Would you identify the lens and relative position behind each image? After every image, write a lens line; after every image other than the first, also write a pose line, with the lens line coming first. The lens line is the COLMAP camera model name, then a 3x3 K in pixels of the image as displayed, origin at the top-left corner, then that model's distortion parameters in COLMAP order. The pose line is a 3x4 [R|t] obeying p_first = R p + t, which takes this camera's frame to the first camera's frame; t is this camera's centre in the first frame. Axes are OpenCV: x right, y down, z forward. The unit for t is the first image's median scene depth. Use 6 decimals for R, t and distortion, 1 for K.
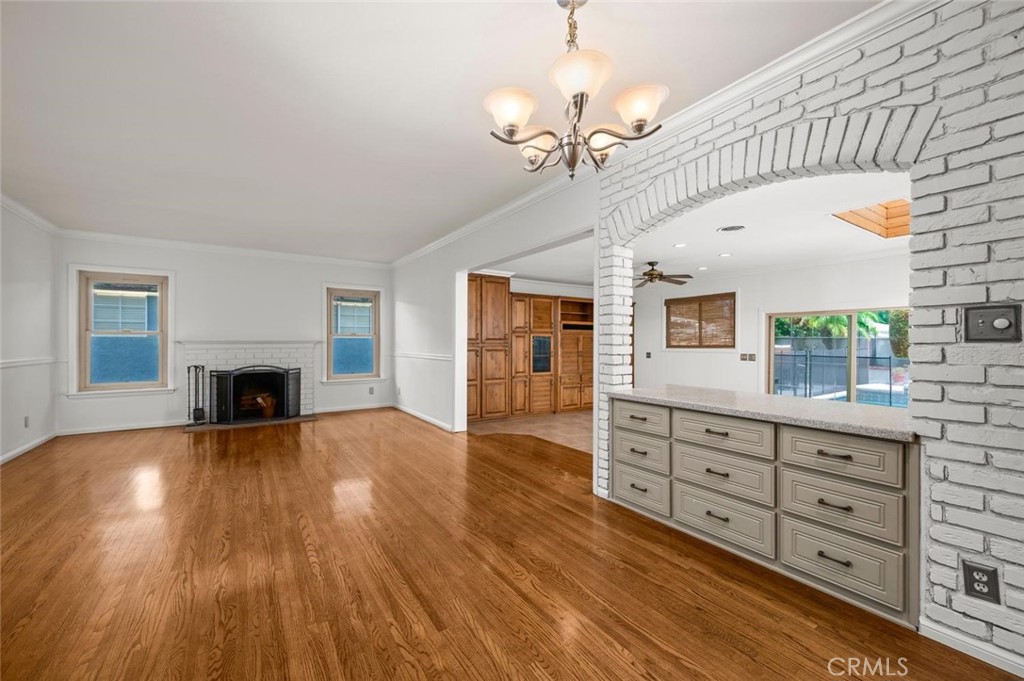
lens RADIAL K [[404.6, 0, 511.2], [0, 404.6, 343.1], [0, 0, 1]] dist [-0.000098, 0.000028]
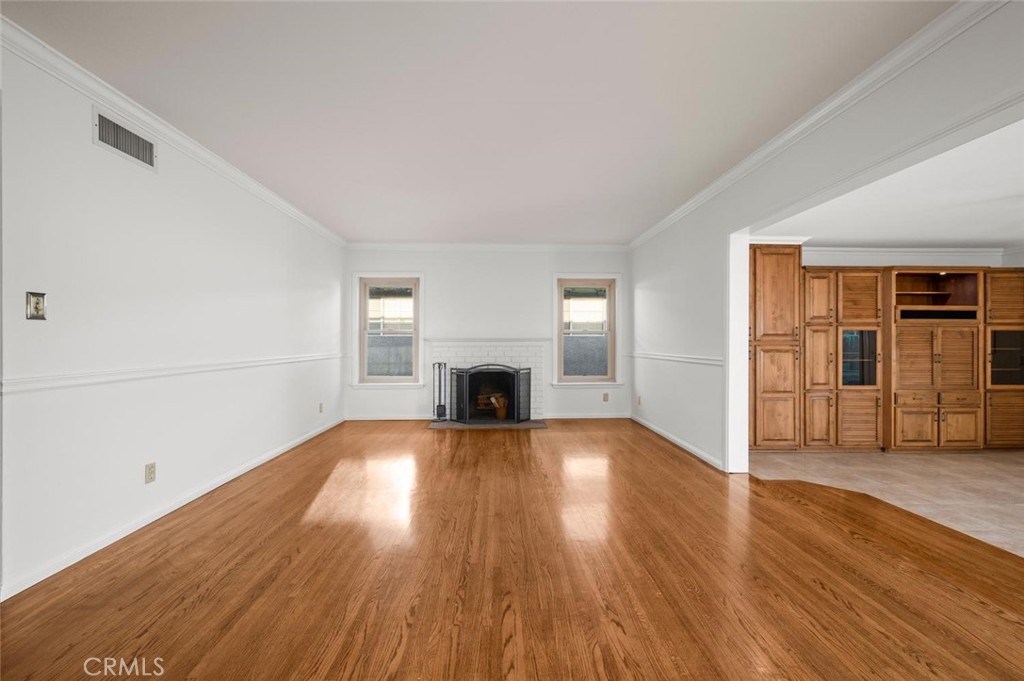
lens RADIAL K [[409.8, 0, 513.1], [0, 409.8, 340.6], [0, 0, 1]] dist [0.002084, 0.000304]
pose [[0.853878, -0.001910, -0.520469, -0.069937], [-0.000290, 0.999991, -0.004147, 0.003360], [0.520473, 0.003692, 0.853870, 0.181203]]
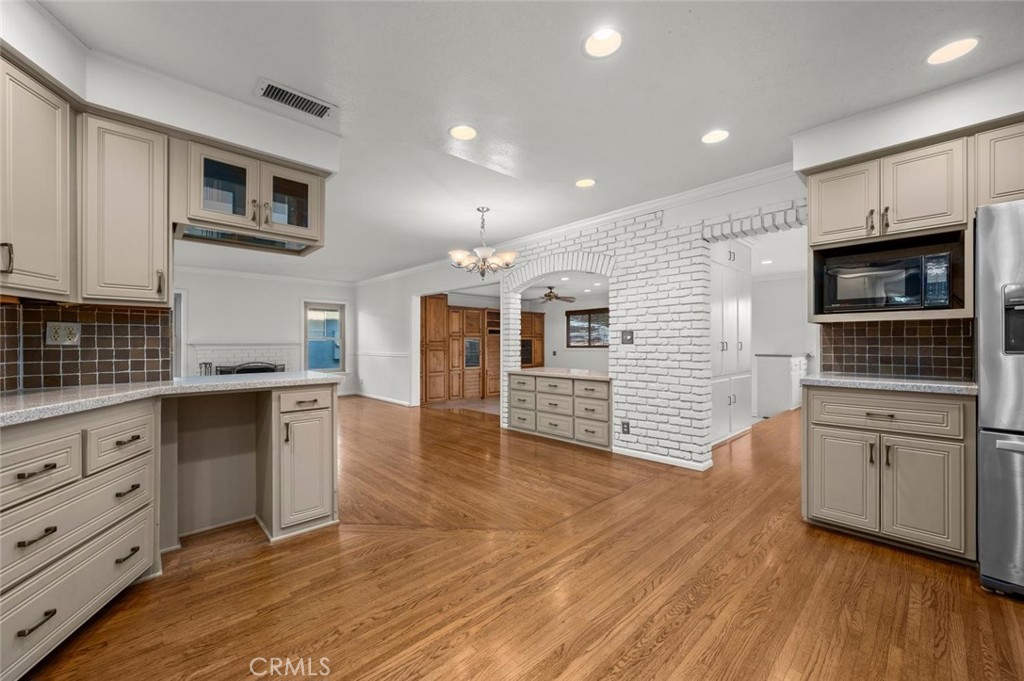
lens RADIAL K [[404.6, 0, 511.2], [0, 404.6, 343.1], [0, 0, 1]] dist [-0.000098, 0.000028]
pose [[0.985681, -0.002907, 0.168596, -0.025776], [0.003360, 0.999991, -0.002401, -0.000982], [-0.168588, 0.002934, 0.985682, -0.374311]]
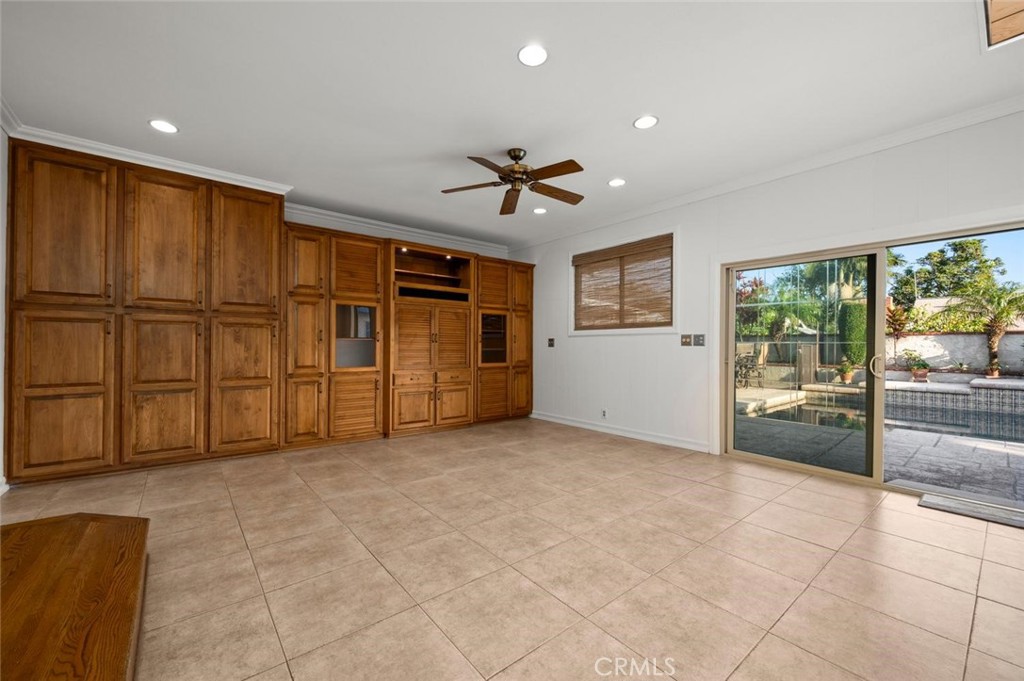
lens RADIAL K [[404.6, 0, 511.2], [0, 404.6, 343.1], [0, 0, 1]] dist [-0.000098, 0.000028]
pose [[0.995576, 0.003496, 0.093898, 0.303018], [-0.002651, 0.999955, -0.009119, 0.052618], [-0.093925, 0.008829, 0.995540, 0.496928]]
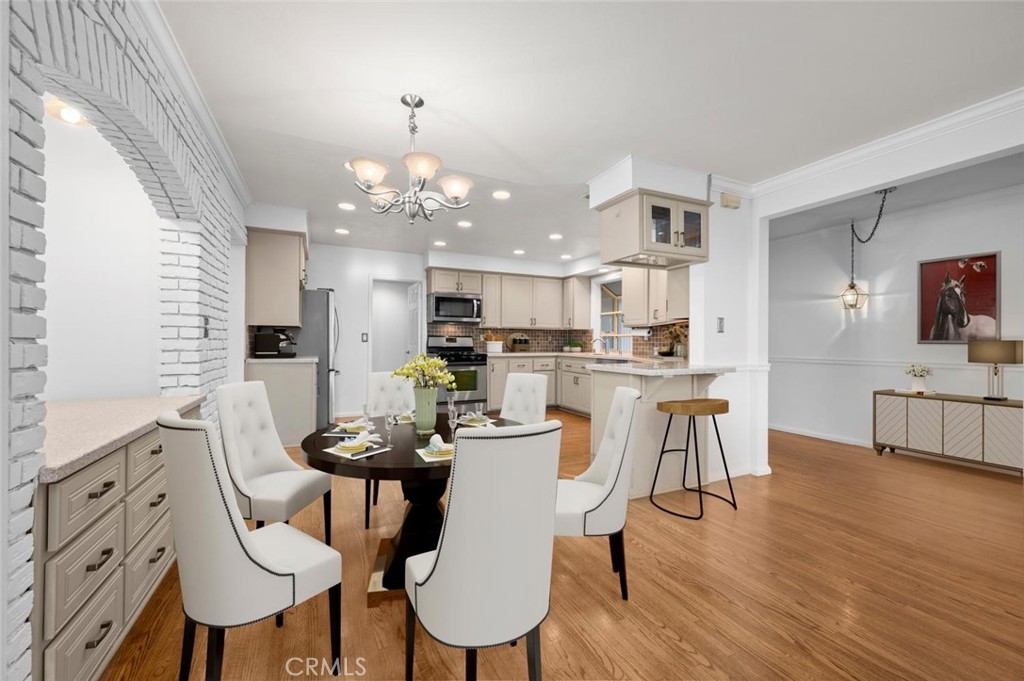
lens RADIAL K [[404.6, 0, 511.2], [0, 404.6, 343.1], [0, 0, 1]] dist [-0.000098, 0.000028]
pose [[-0.990583, -0.006260, 0.136768, -0.097556], [-0.005539, 0.999969, 0.005655, 0.000581], [-0.136799, 0.004845, -0.990587, 0.577436]]
